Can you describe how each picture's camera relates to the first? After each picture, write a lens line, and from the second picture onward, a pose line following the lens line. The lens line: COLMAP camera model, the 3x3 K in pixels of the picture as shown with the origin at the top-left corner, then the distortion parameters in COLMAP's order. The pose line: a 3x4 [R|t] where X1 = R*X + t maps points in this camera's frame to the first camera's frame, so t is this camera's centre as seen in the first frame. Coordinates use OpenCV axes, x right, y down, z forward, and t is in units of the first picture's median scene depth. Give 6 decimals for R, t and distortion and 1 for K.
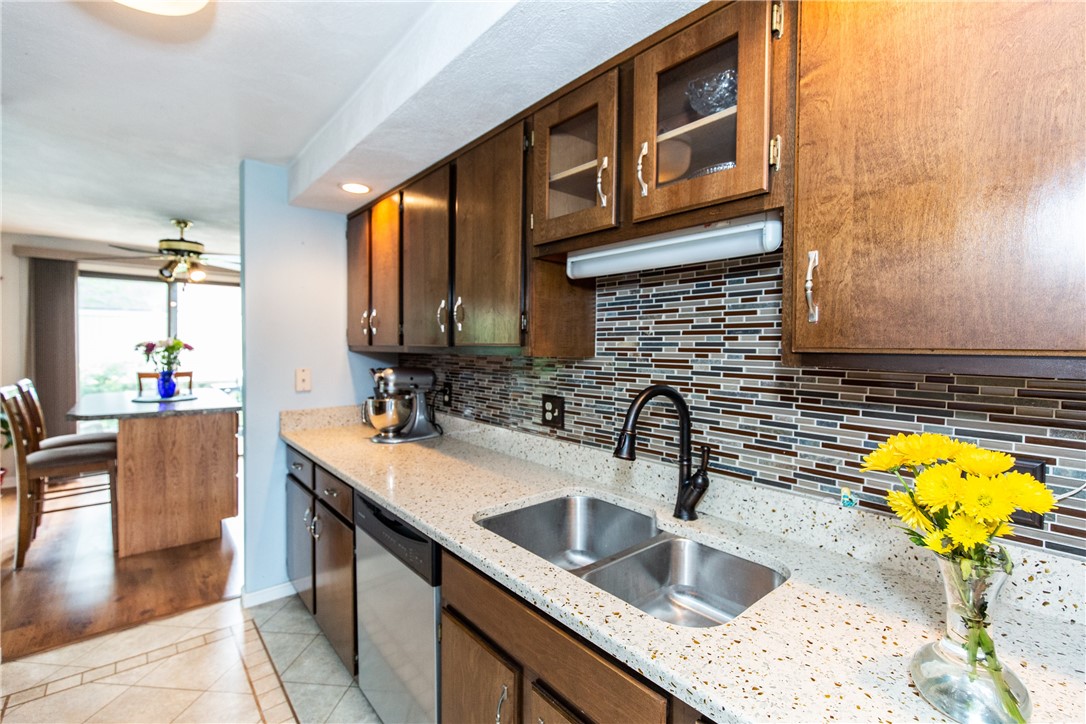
lens RADIAL K [[490.4, 0, 546.0], [0, 490.4, 357.0], [0, 0, 1]] dist [0.002906, -0.002103]
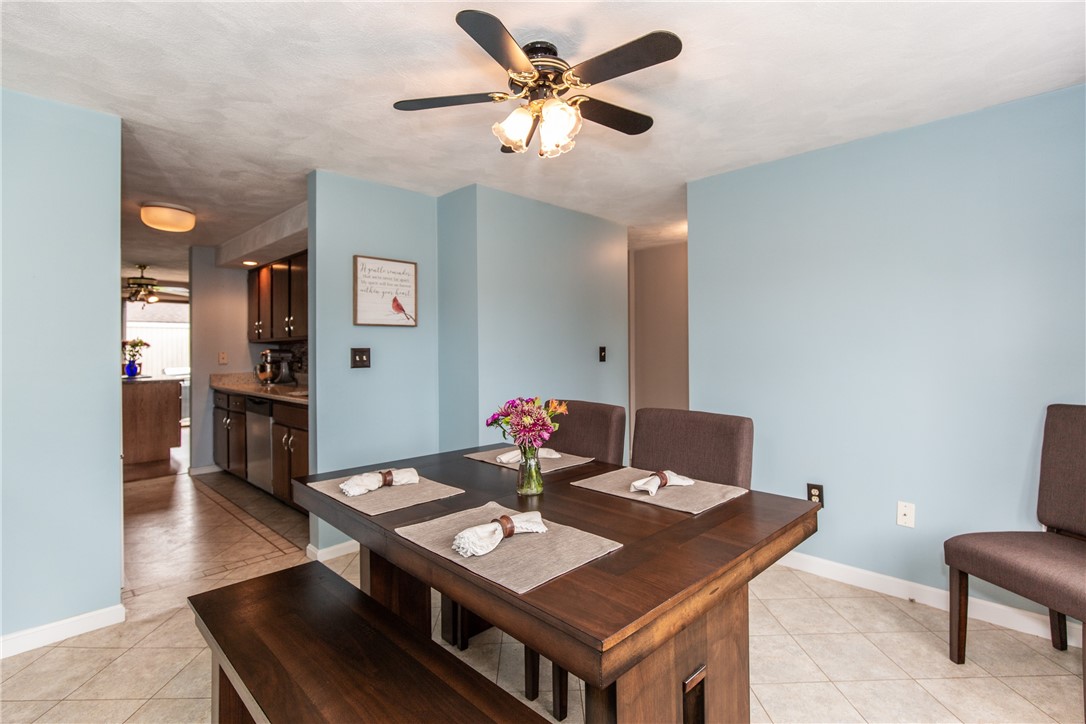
lens RADIAL K [[522.9, 0, 543.8], [0, 522.9, 340.3], [0, 0, 1]] dist [-0.003565, -0.000294]
pose [[0.995082, -0.018155, 0.097376, 0.517277], [0.021899, 0.999056, -0.037519, 0.077581], [-0.096602, 0.039467, 0.994540, -1.074870]]
